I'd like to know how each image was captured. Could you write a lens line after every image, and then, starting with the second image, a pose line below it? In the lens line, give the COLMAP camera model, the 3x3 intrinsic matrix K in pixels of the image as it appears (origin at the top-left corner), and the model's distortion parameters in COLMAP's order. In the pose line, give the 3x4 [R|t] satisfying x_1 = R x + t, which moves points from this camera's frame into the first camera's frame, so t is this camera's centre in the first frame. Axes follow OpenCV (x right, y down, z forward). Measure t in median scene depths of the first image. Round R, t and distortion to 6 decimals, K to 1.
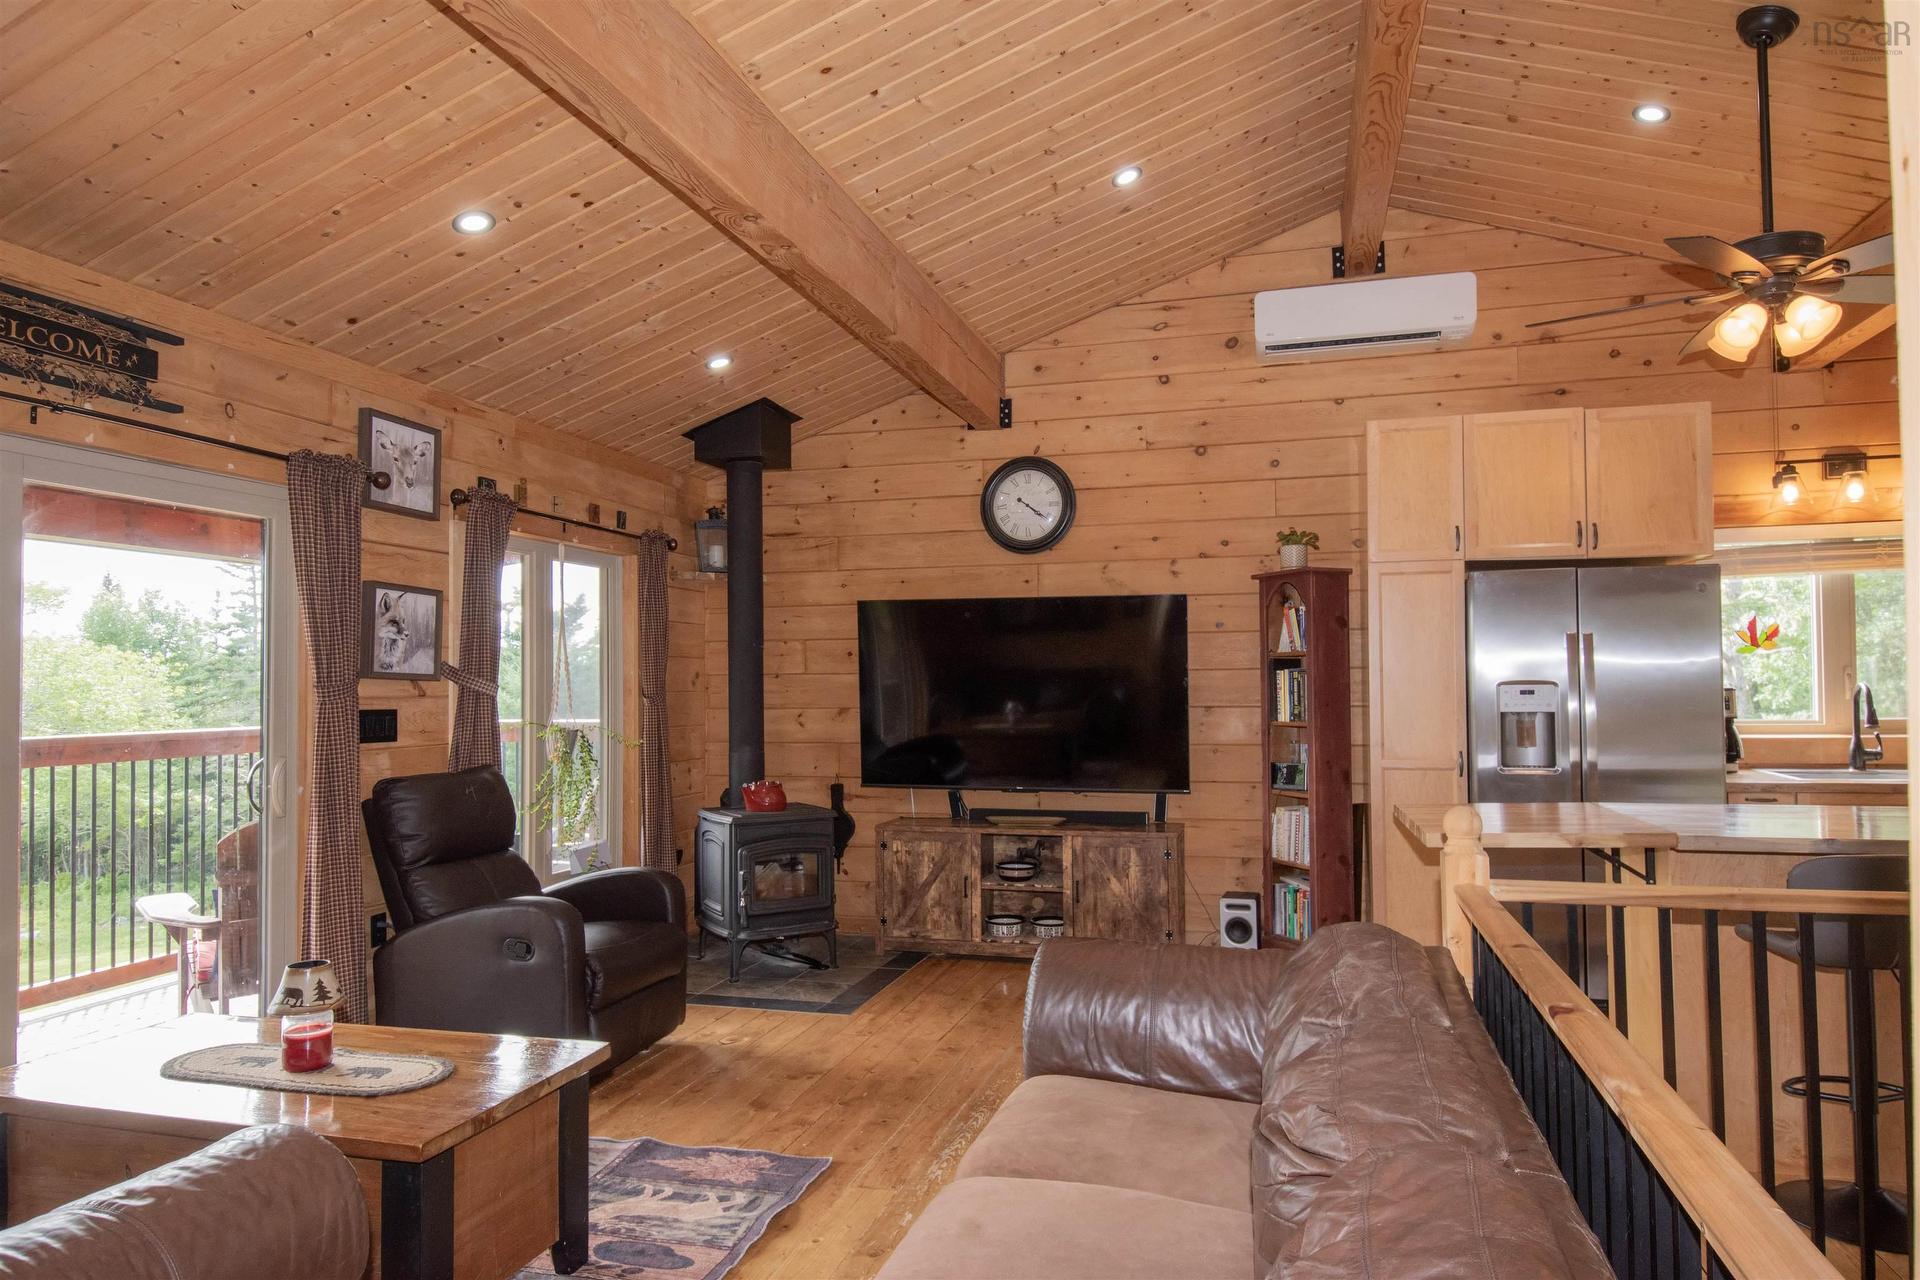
lens RADIAL K [[1144.0, 0, 988.9], [0, 1144.0, 653.7], [0, 0, 1]] dist [0.026582, -0.024579]
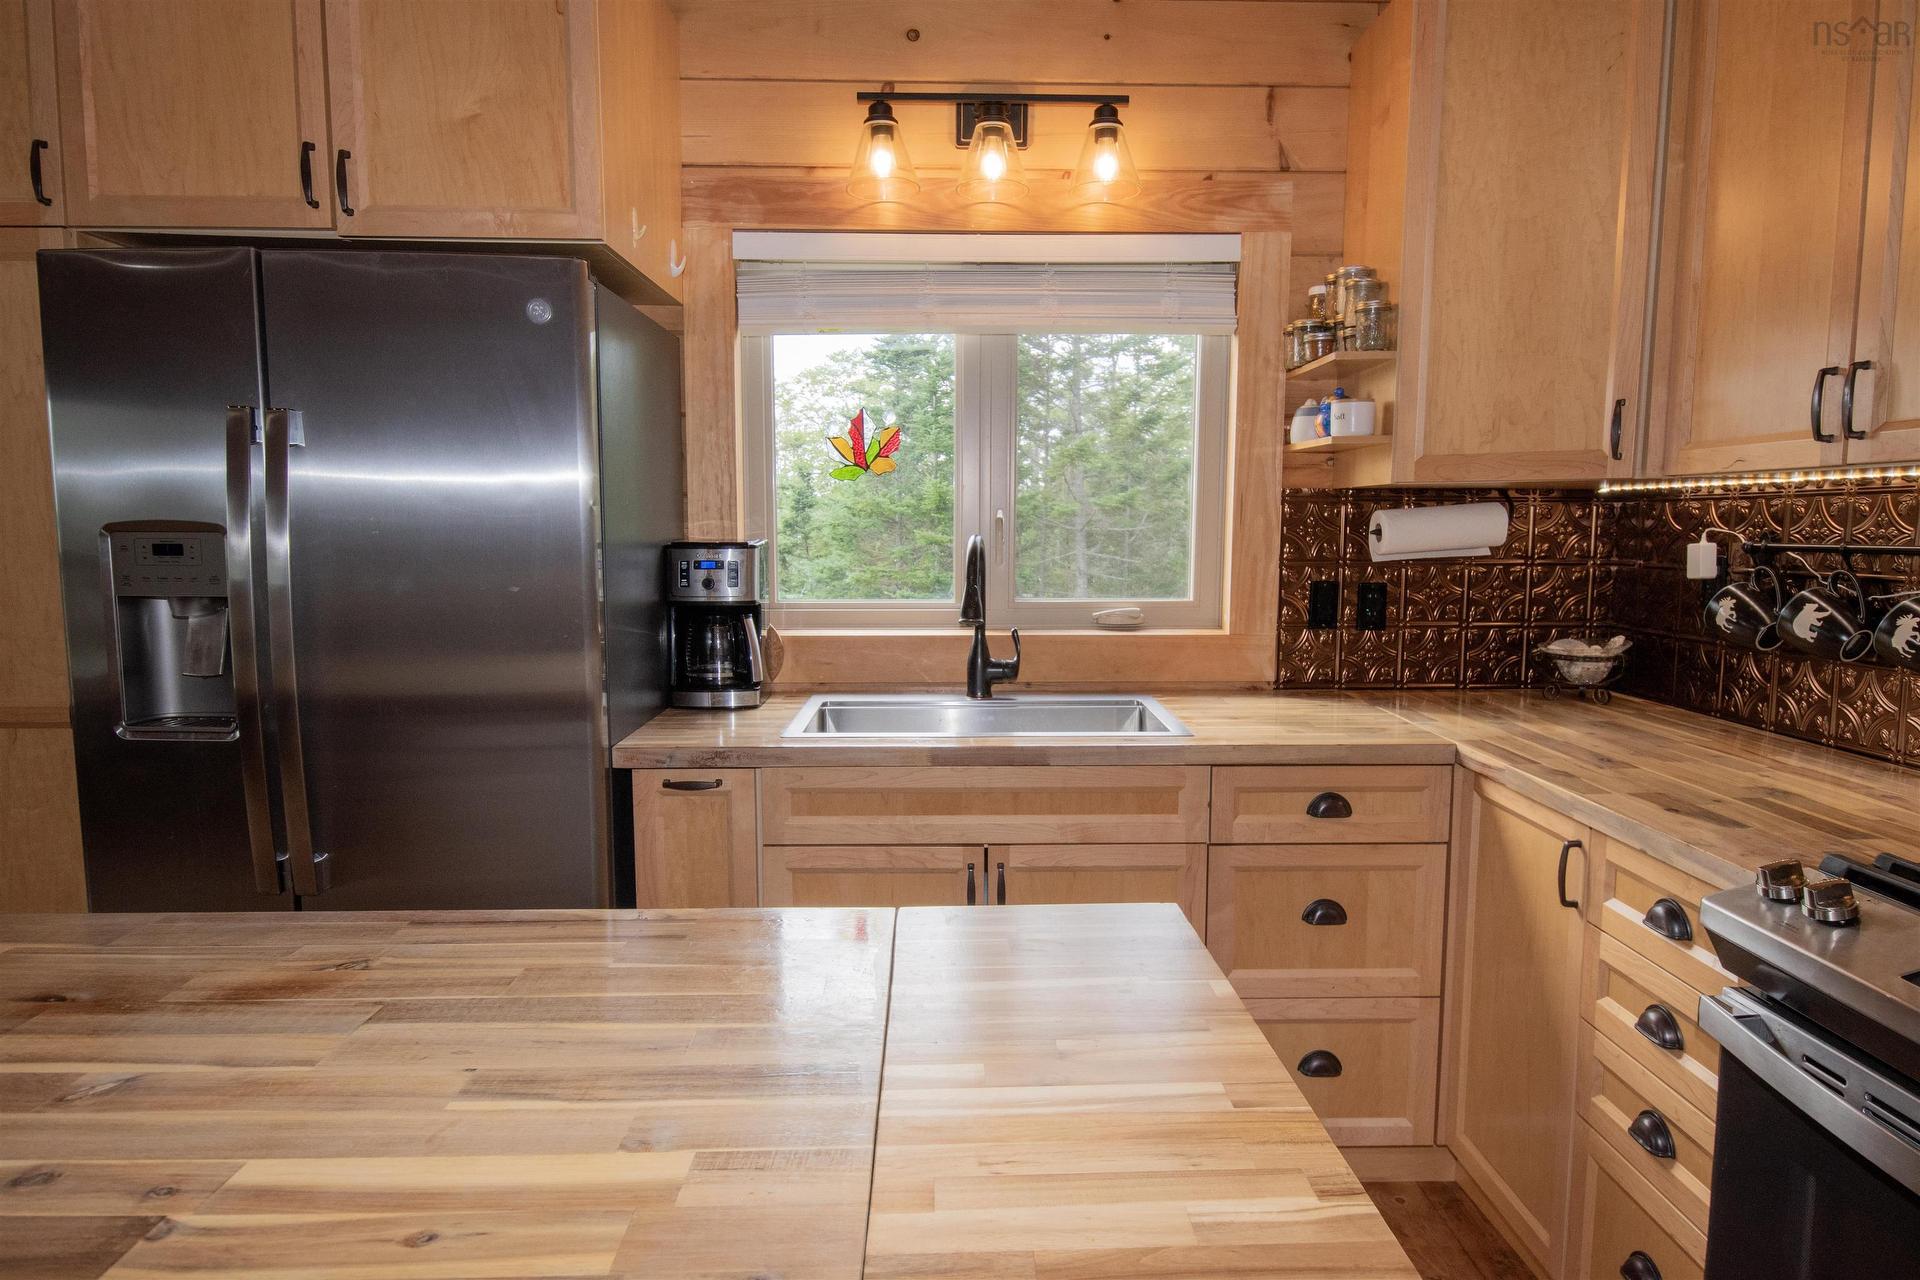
lens RADIAL K [[1145.6, 0, 986.6], [0, 1145.6, 656.6], [0, 0, 1]] dist [0.021716, -0.026547]
pose [[0.960583, -0.015454, 0.277563, 0.593294], [-0.023792, 0.990220, 0.137473, 0.006565], [-0.276973, -0.138658, 0.950821, 0.471786]]
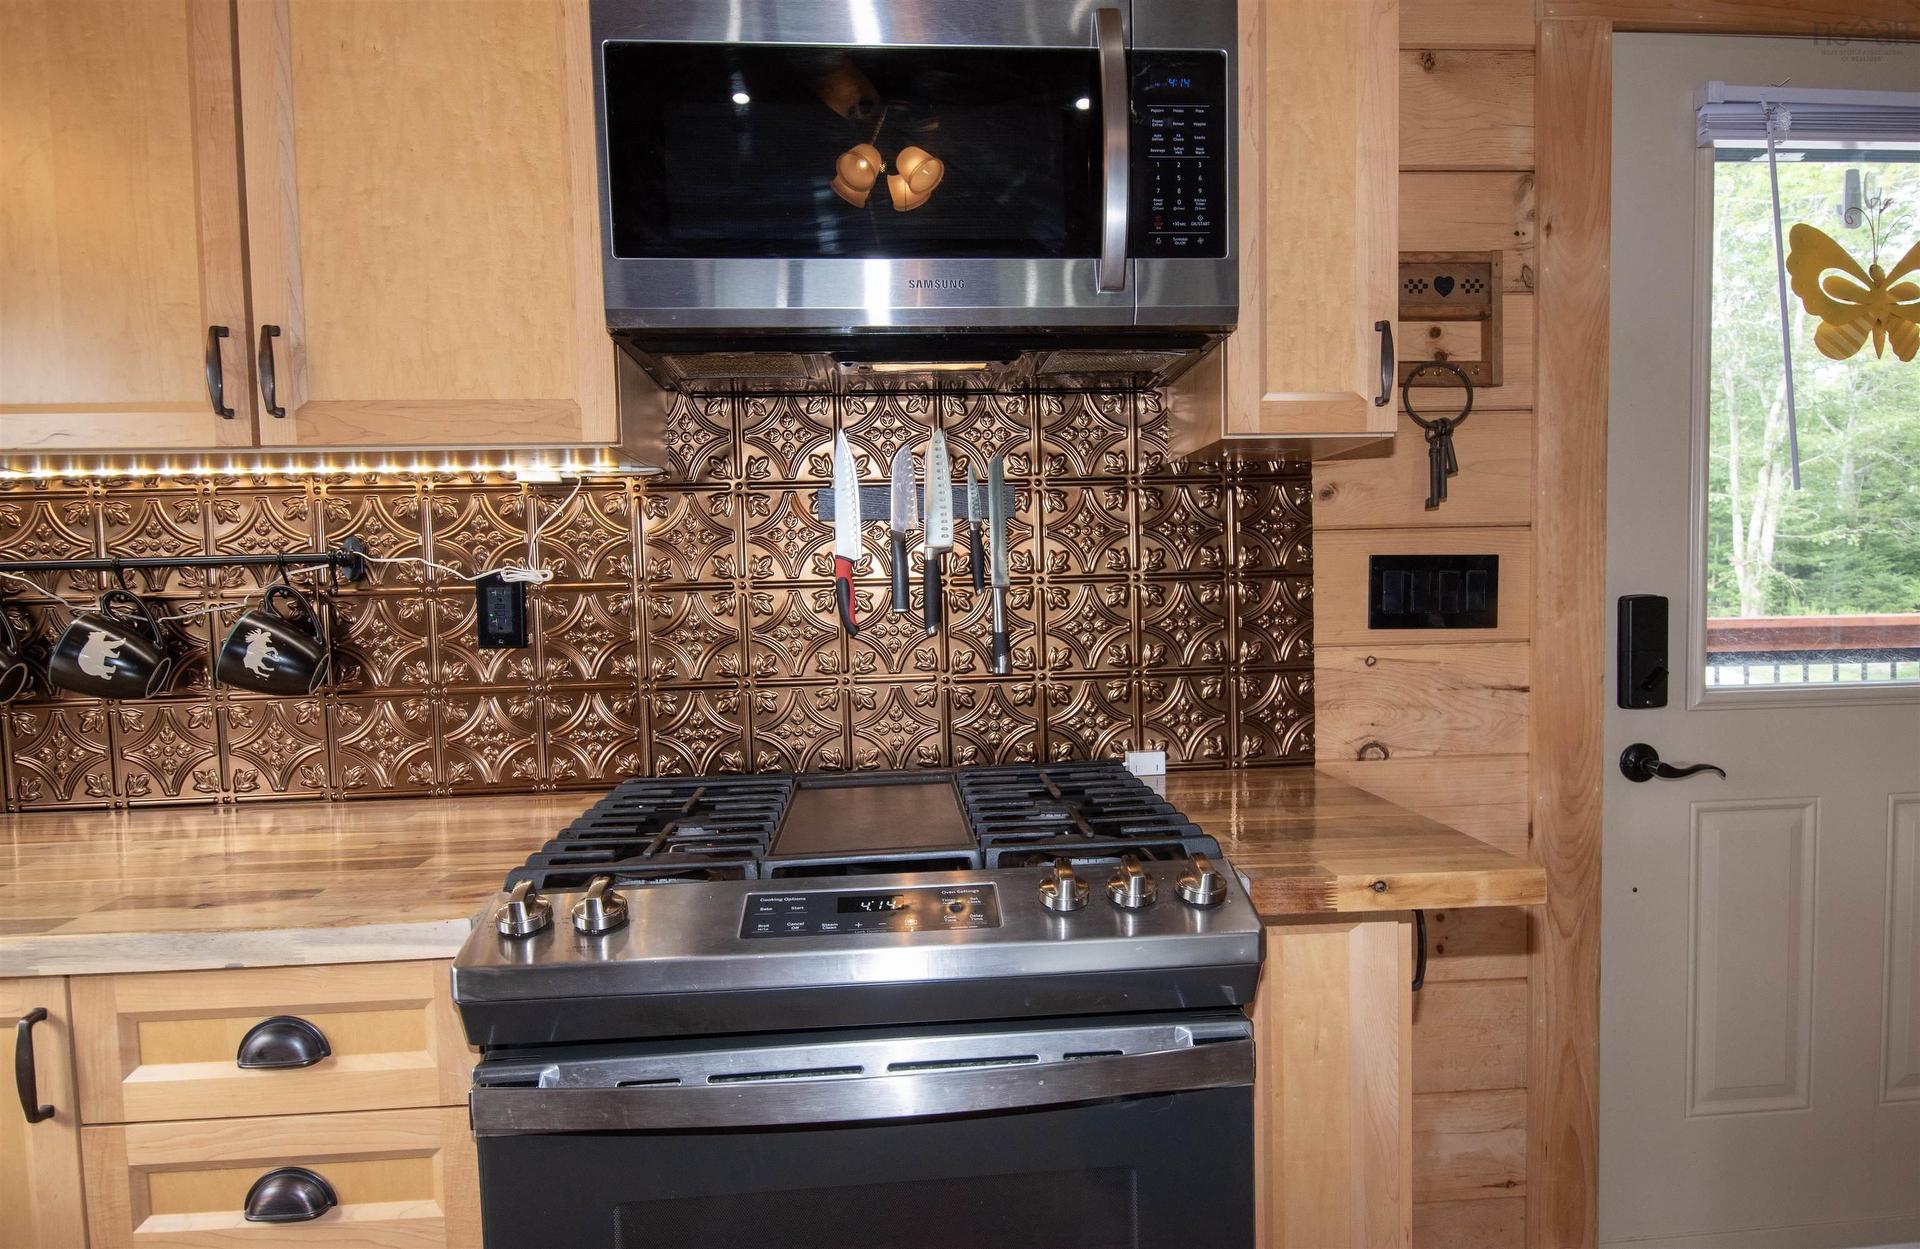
lens RADIAL K [[1146.2, 0, 990.3], [0, 1146.2, 651.2], [0, 0, 1]] dist [0.026616, -0.031158]
pose [[-0.335796, -0.035018, 0.941283, 0.599738], [-0.001607, 0.999329, 0.036604, 0.029944], [-0.941933, 0.010779, -0.335627, 0.650195]]
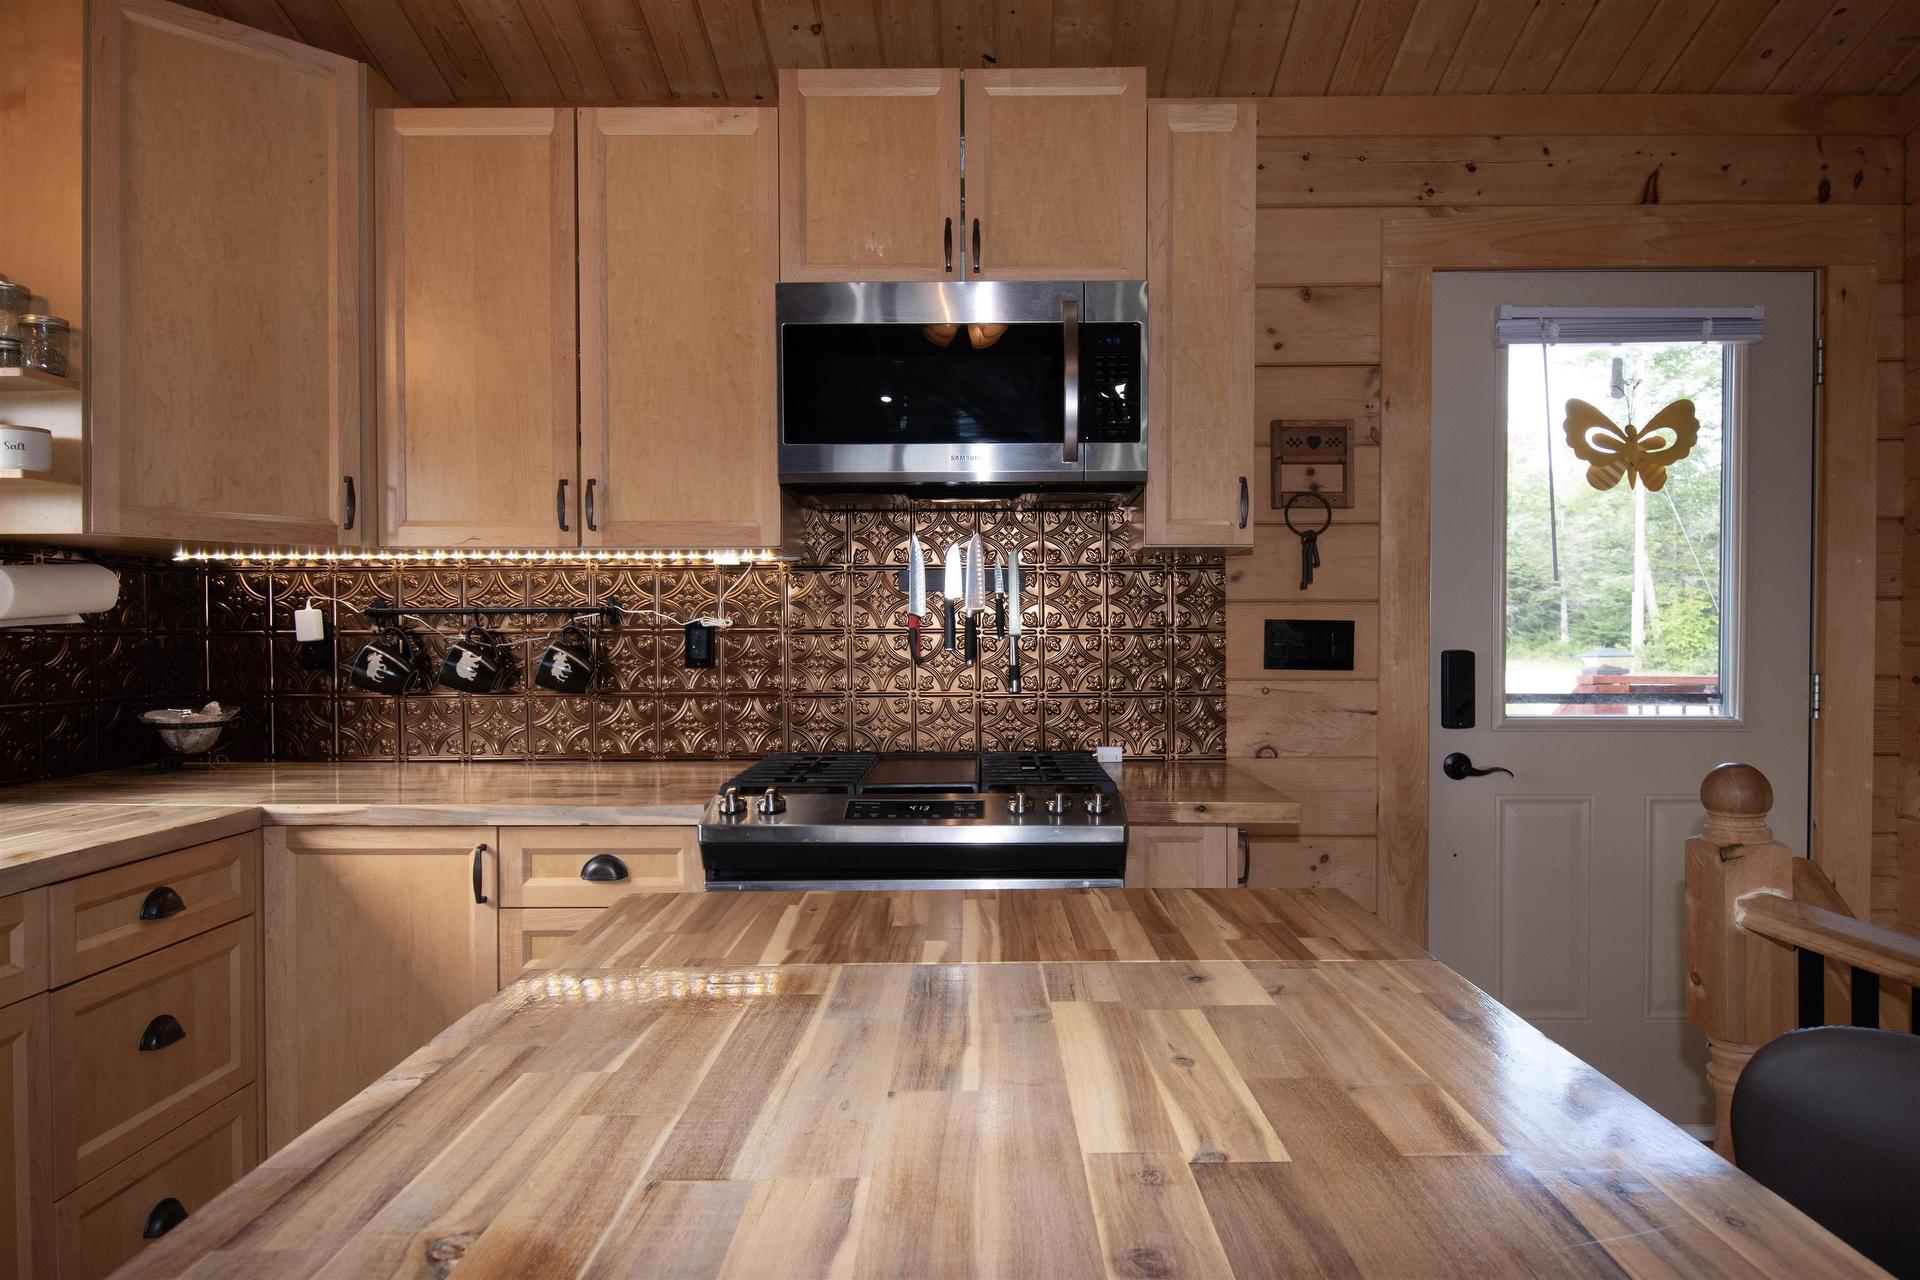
lens RADIAL K [[1145.6, 0, 986.6], [0, 1145.6, 656.6], [0, 0, 1]] dist [0.021716, -0.026547]
pose [[-0.251270, -0.004632, 0.967906, 0.411166], [-0.023176, 0.999731, -0.001232, 0.033936], [-0.967639, -0.022741, -0.251310, 0.677259]]
